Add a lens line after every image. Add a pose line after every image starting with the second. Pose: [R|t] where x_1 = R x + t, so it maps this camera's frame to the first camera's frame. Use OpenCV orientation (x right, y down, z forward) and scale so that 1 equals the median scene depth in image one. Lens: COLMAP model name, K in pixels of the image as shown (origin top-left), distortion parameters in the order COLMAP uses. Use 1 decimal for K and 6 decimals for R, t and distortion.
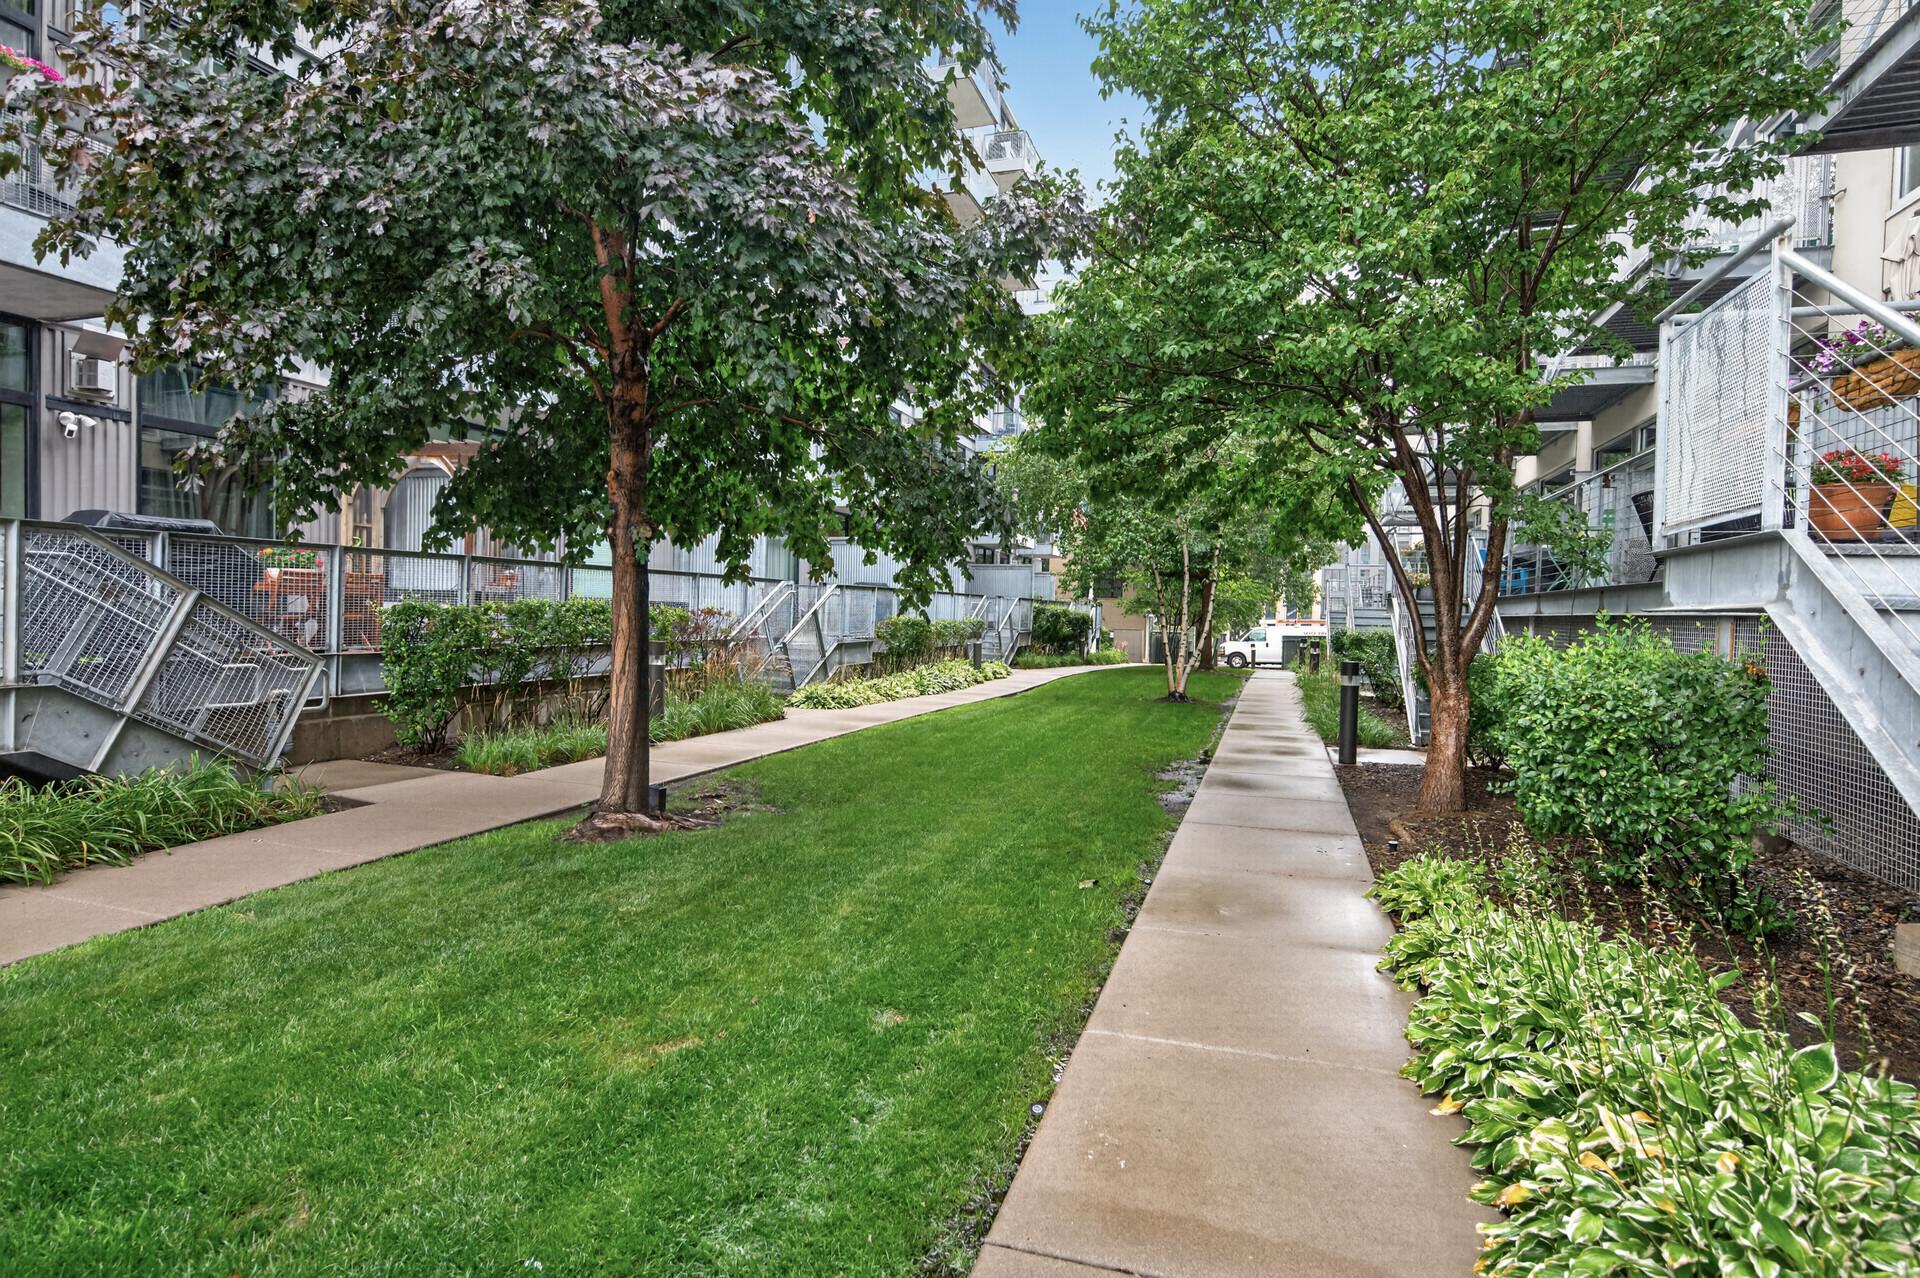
lens RADIAL K [[986.7, 0, 959.5], [0, 986.7, 632.1], [0, 0, 1]] dist [-0.001586, 0.000978]
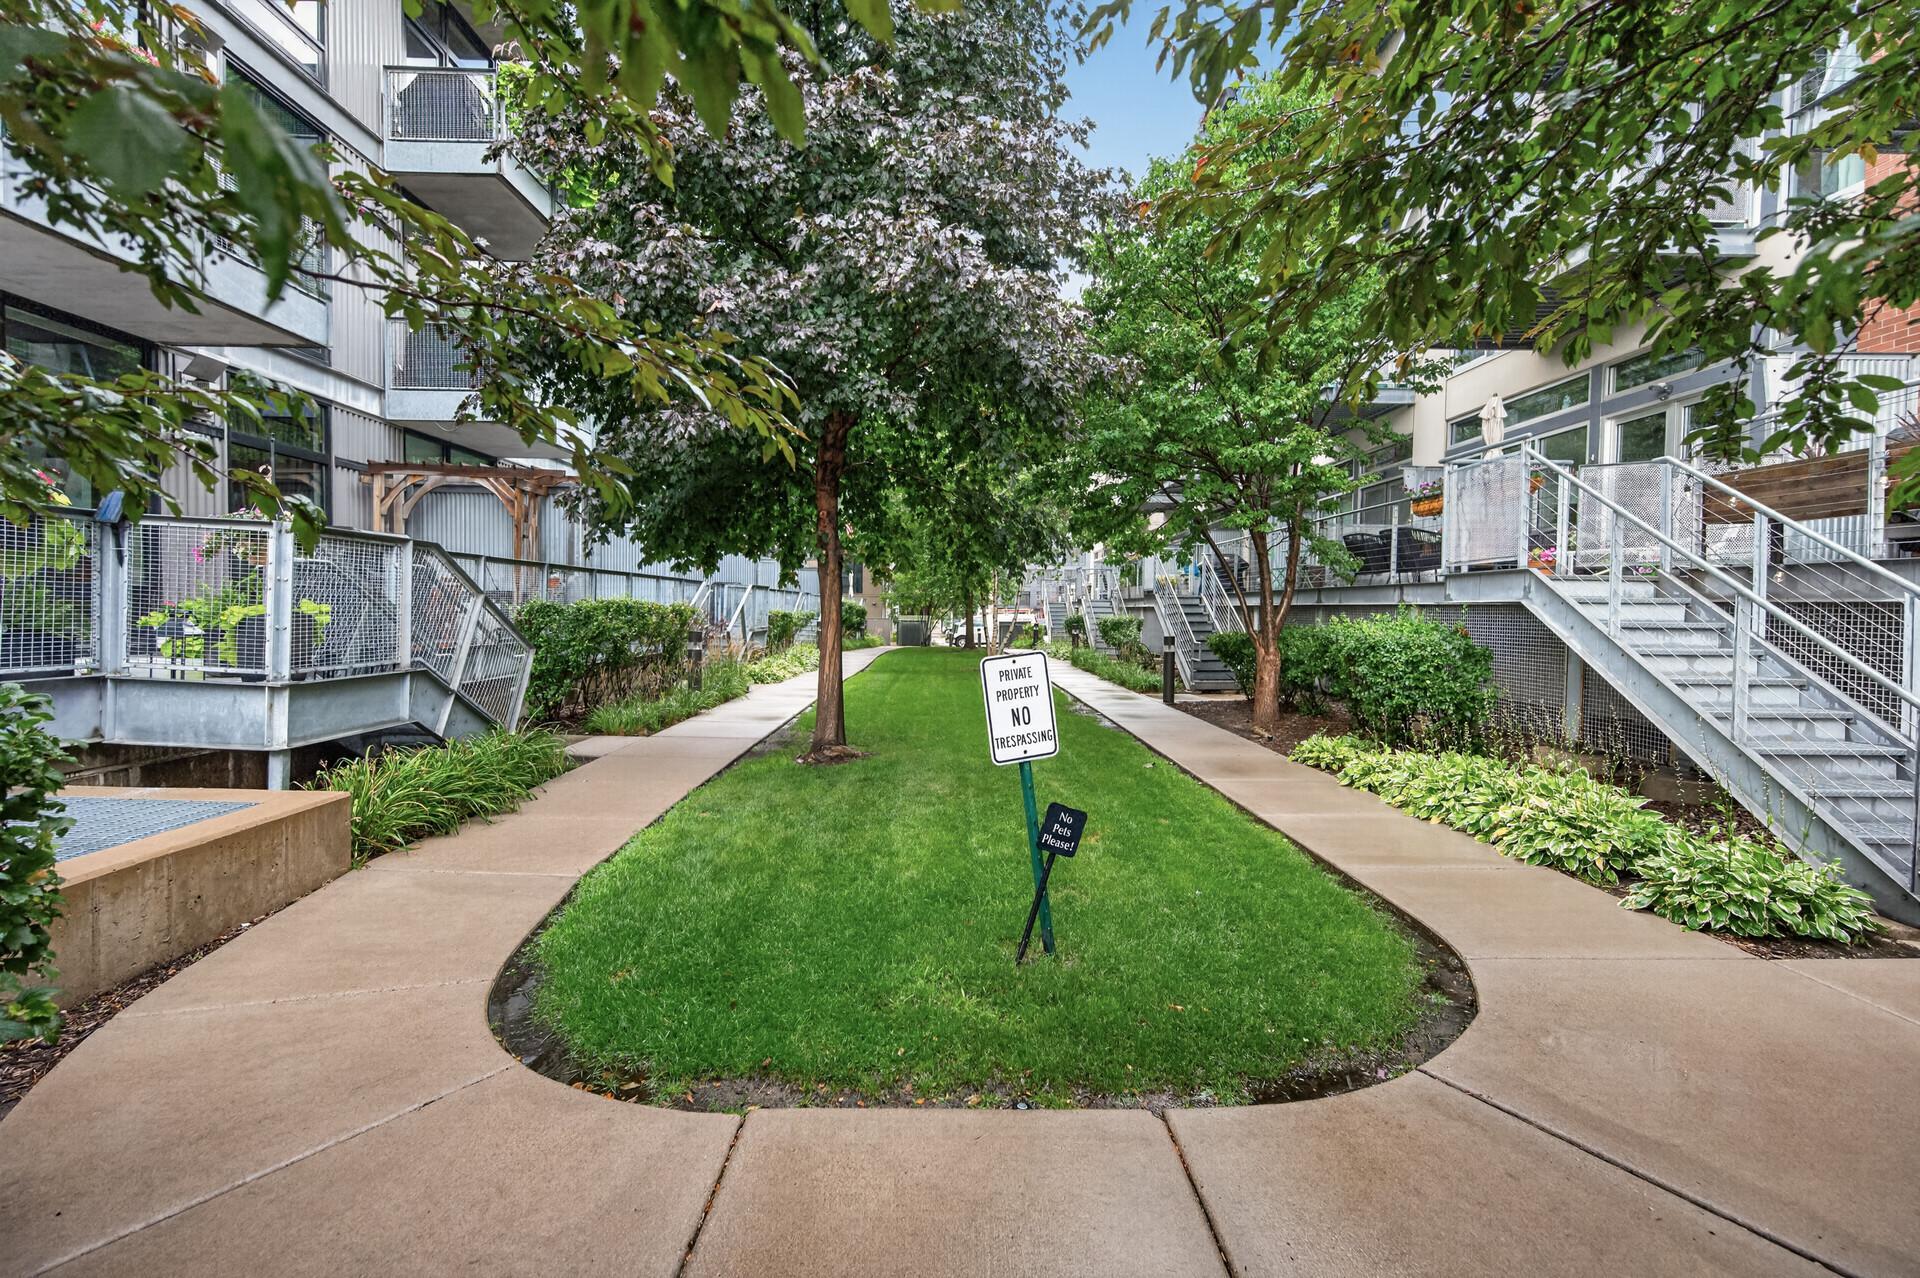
lens RADIAL K [[849.1, 0, 959.7], [0, 849.1, 631.6], [0, 0, 1]] dist [0.002178, 0.000104]
pose [[0.946066, -0.017355, 0.323508, -0.598498], [0.014289, 0.999828, 0.011849, 0.002579], [-0.323658, -0.006587, 0.946151, -0.254117]]
